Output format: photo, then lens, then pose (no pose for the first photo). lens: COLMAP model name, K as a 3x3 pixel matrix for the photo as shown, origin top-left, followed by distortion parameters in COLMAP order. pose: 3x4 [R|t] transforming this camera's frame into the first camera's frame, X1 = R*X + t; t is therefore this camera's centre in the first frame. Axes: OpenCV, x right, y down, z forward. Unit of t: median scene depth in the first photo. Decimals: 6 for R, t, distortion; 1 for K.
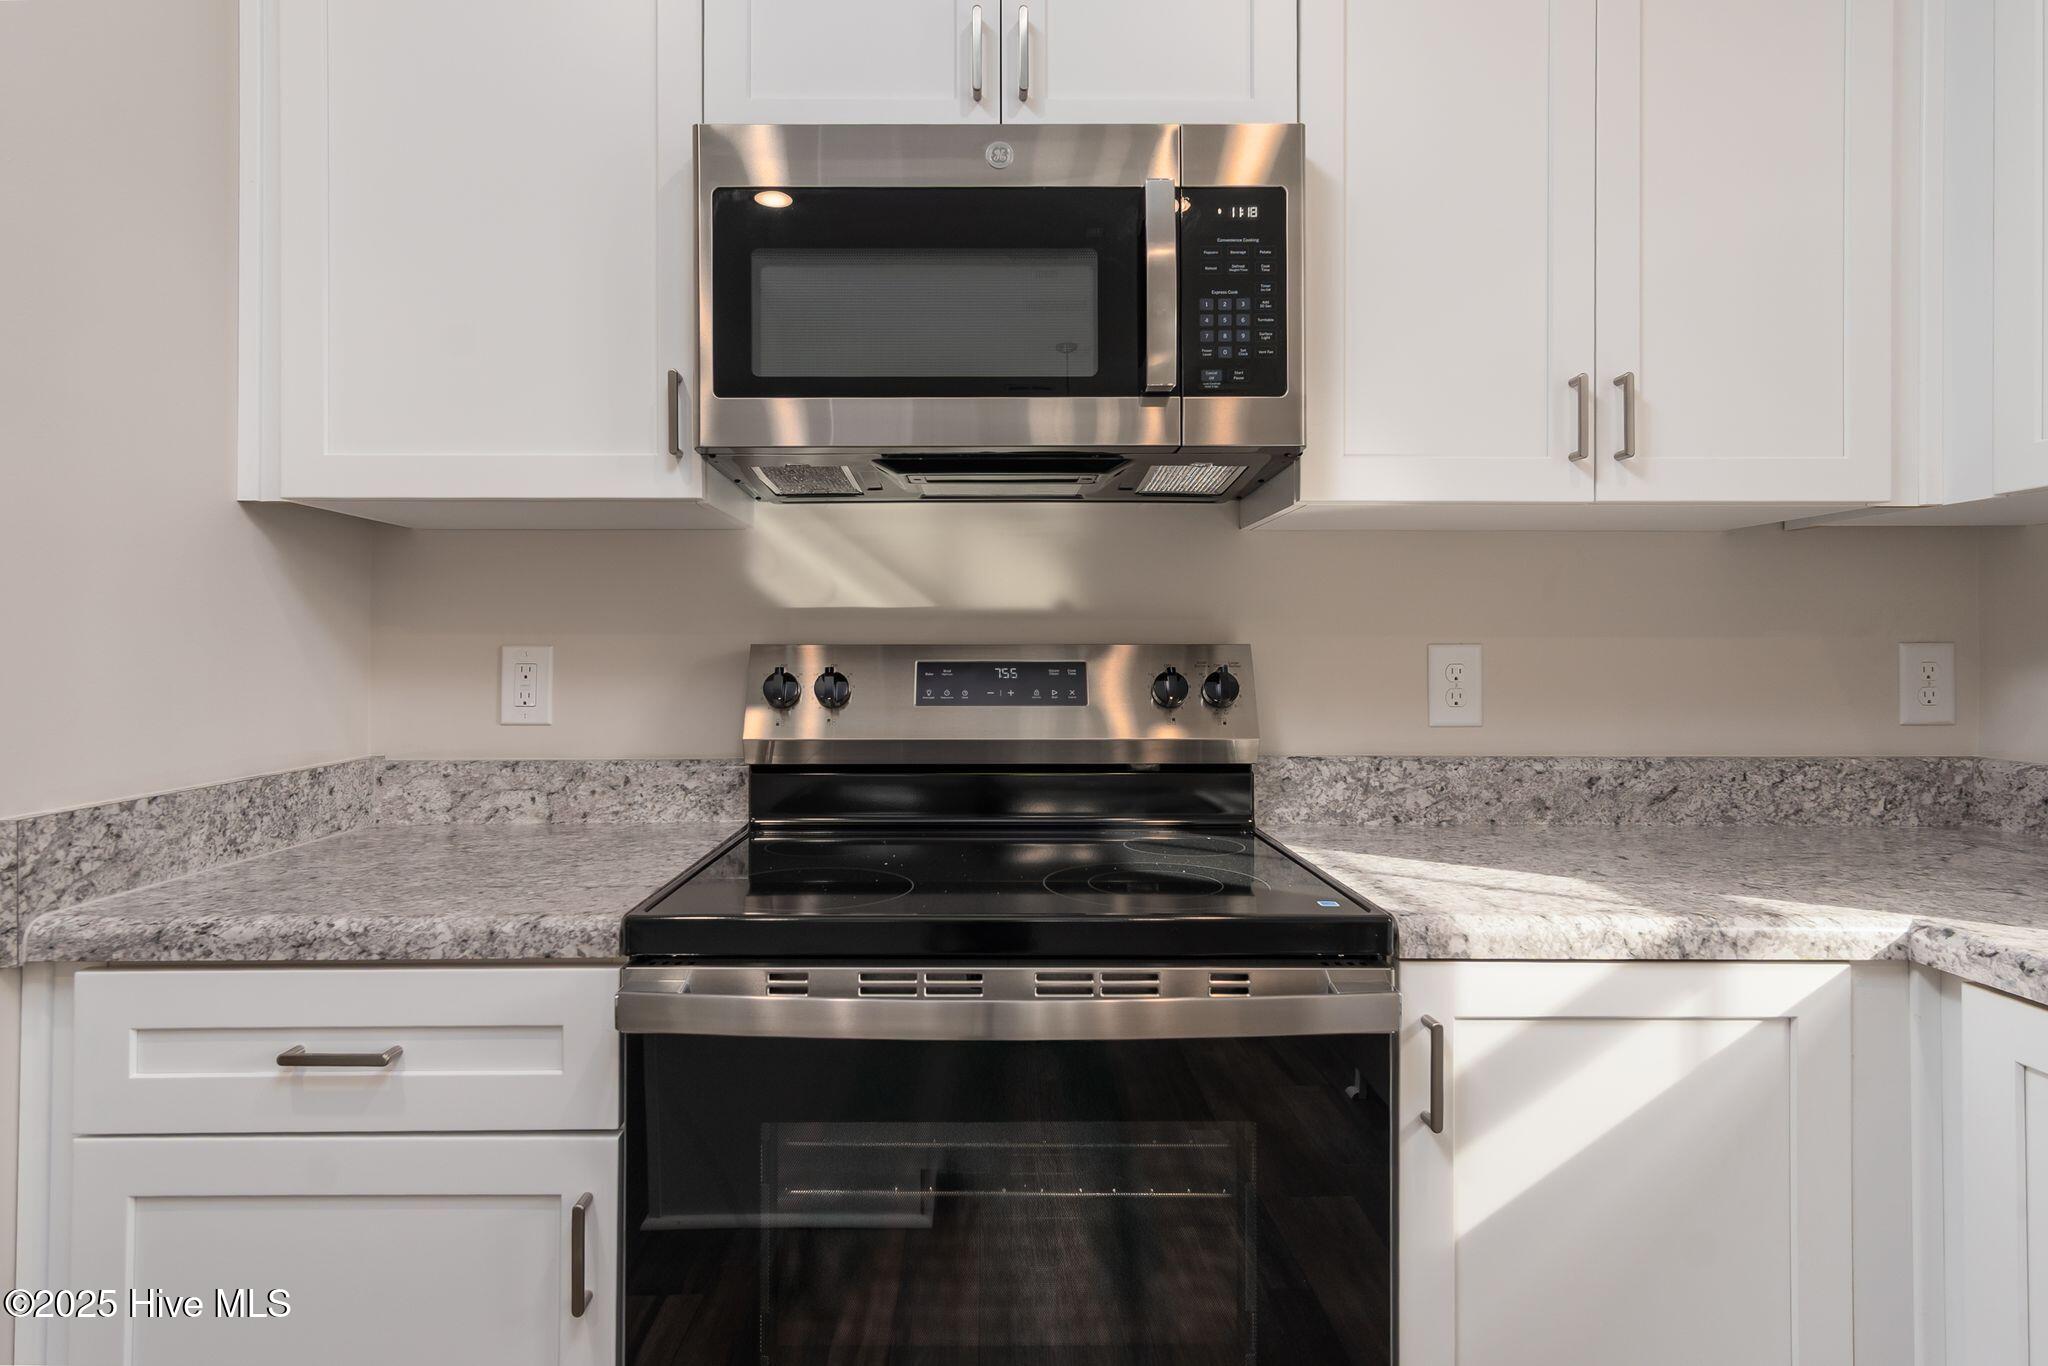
lens RADIAL K [[1094.3, 0, 1004.1], [0, 1094.3, 647.2], [0, 0, 1]] dist [0.001096, 0.000488]
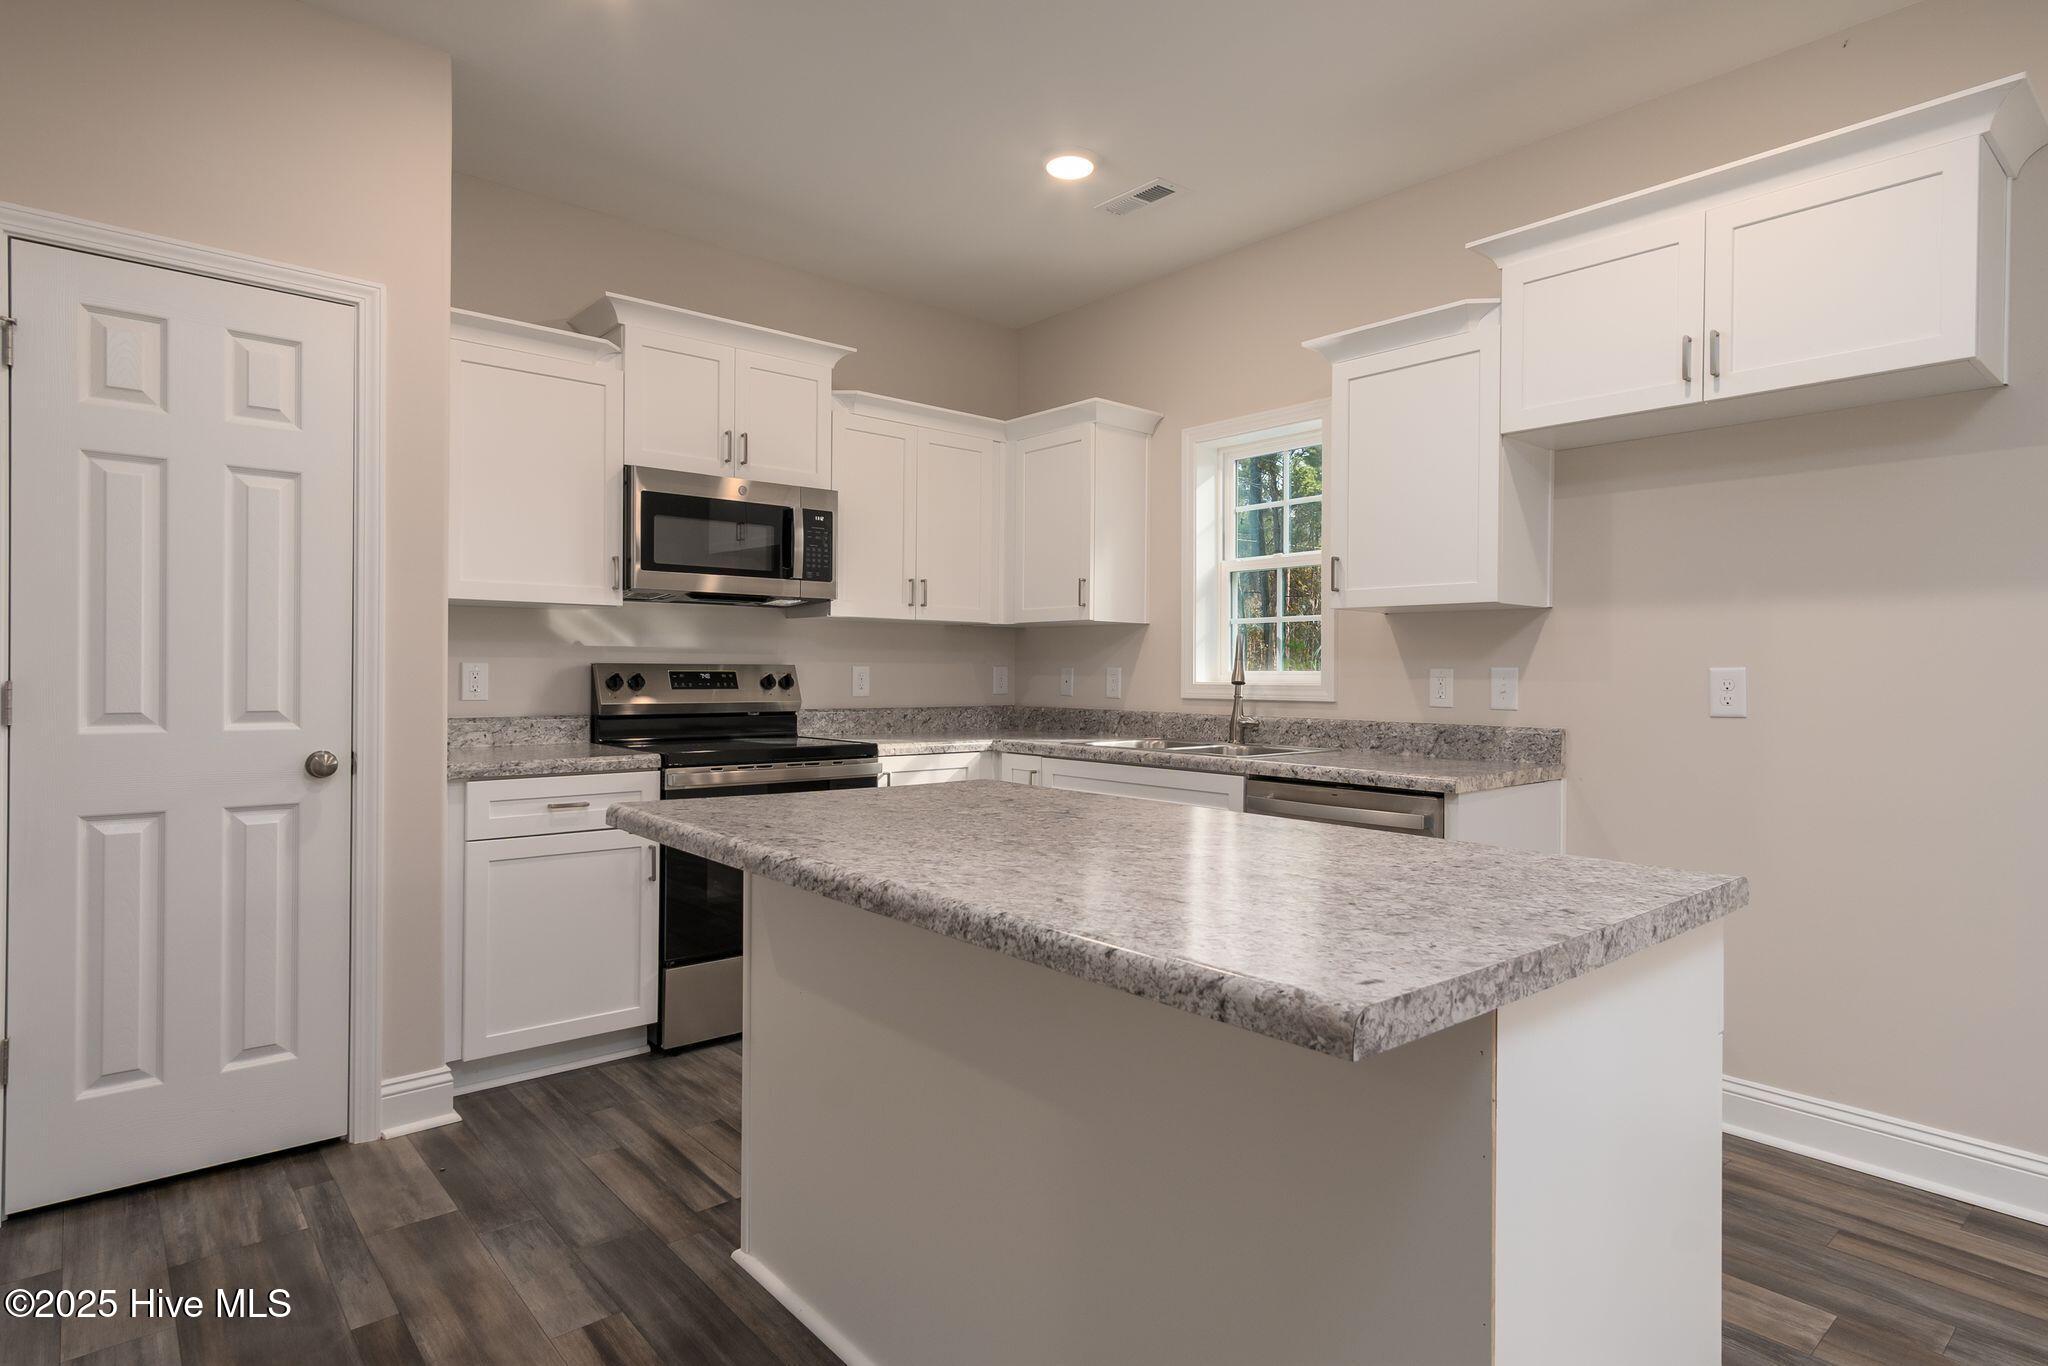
lens RADIAL K [[1087.8, 0, 1024.0], [0, 1087.8, 683.0], [0, 0, 1]] dist [-0.001525, 0.000298]
pose [[0.764234, -0.001786, 0.644936, -1.199936], [-0.011551, 0.999798, 0.016456, -0.010060], [-0.644835, -0.020026, 0.764059, -1.536559]]
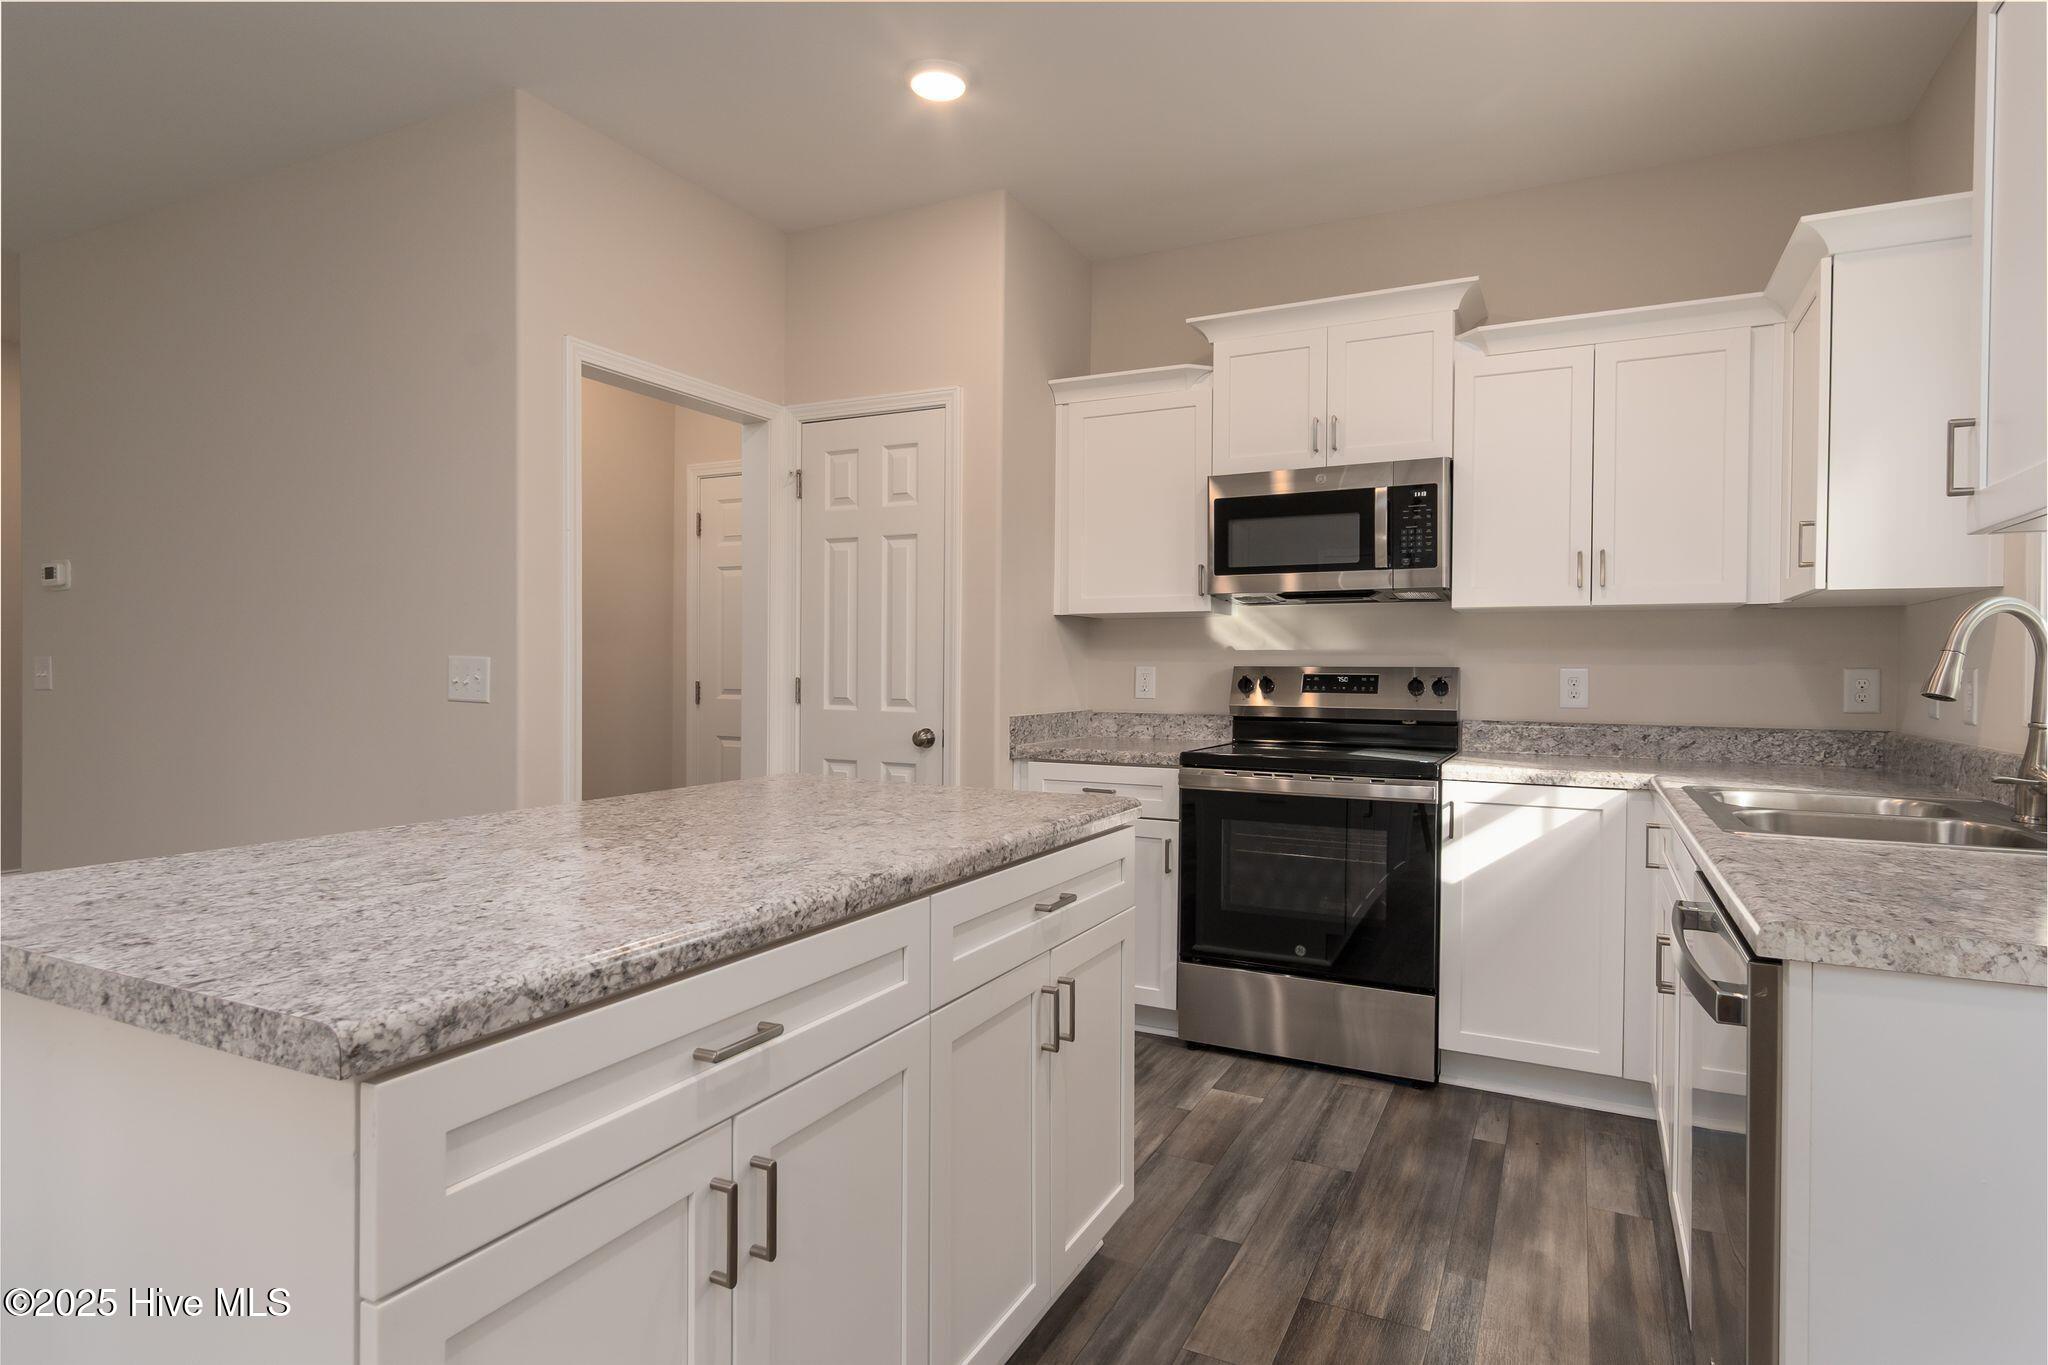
lens RADIAL K [[1087.8, 0, 1024.0], [0, 1087.8, 682.5], [0, 0, 1]] dist [-0.001525, 0.000298]
pose [[0.883264, 0.011919, -0.468724, 0.566338], [-0.004177, 0.999837, 0.017552, -0.007777], [0.468857, -0.013545, 0.883170, -1.556648]]
